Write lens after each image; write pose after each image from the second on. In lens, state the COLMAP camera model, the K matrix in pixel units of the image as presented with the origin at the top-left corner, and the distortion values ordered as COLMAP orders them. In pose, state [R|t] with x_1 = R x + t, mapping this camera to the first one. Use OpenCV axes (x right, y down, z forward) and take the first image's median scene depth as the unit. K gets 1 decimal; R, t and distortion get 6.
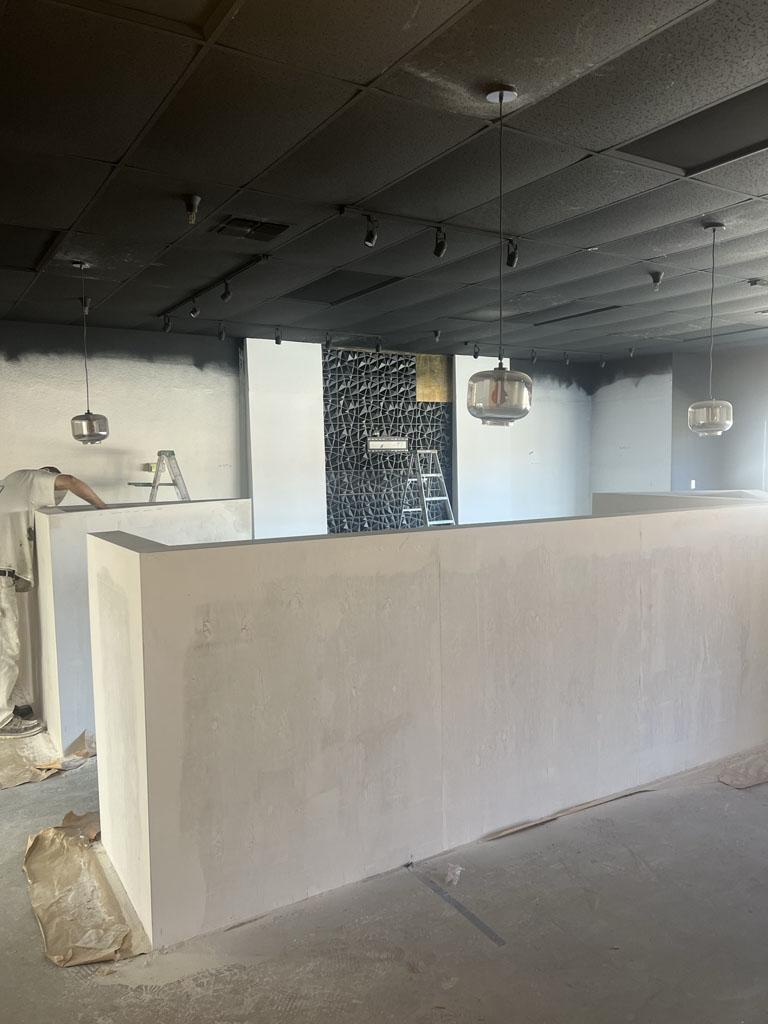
lens RADIAL K [[771.7, 0, 385.2], [0, 771.7, 511.2], [0, 0, 1]] dist [0.072435, -0.013810]
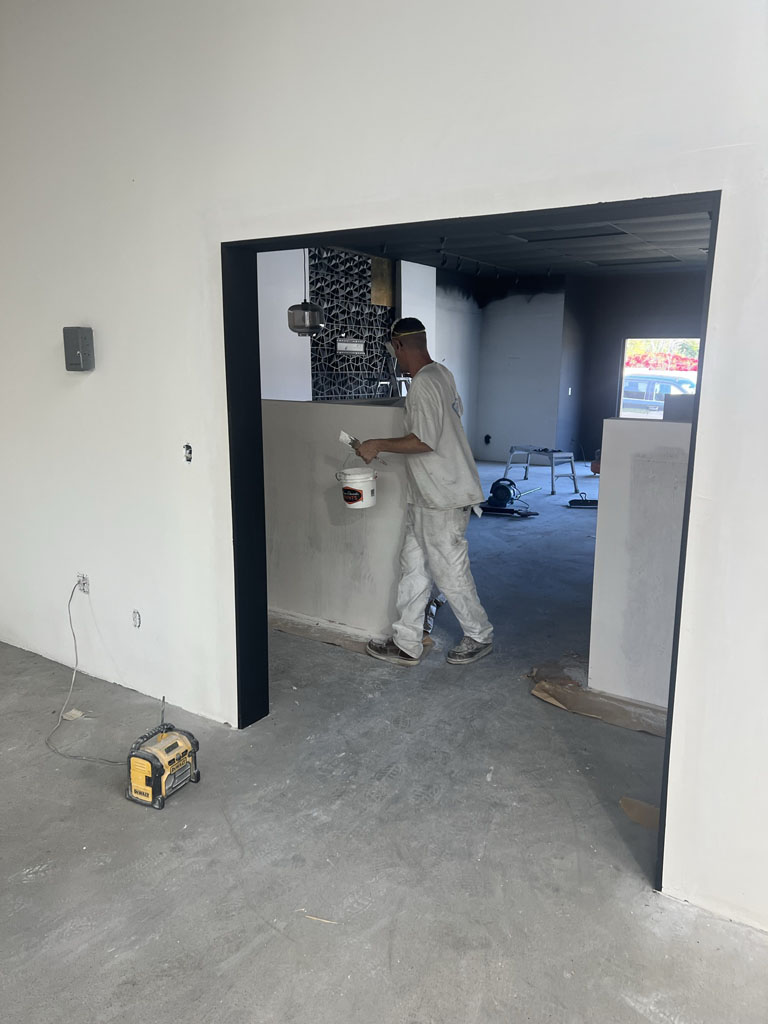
lens RADIAL K [[771.7, 0, 389.9], [0, 771.7, 521.0], [0, 0, 1]] dist [0.072435, -0.013810]
pose [[0.905626, -0.051154, 0.420981, -0.384764], [-0.003778, 0.991686, 0.128627, 0.009176], [-0.424061, -0.118079, 0.897903, 0.039264]]
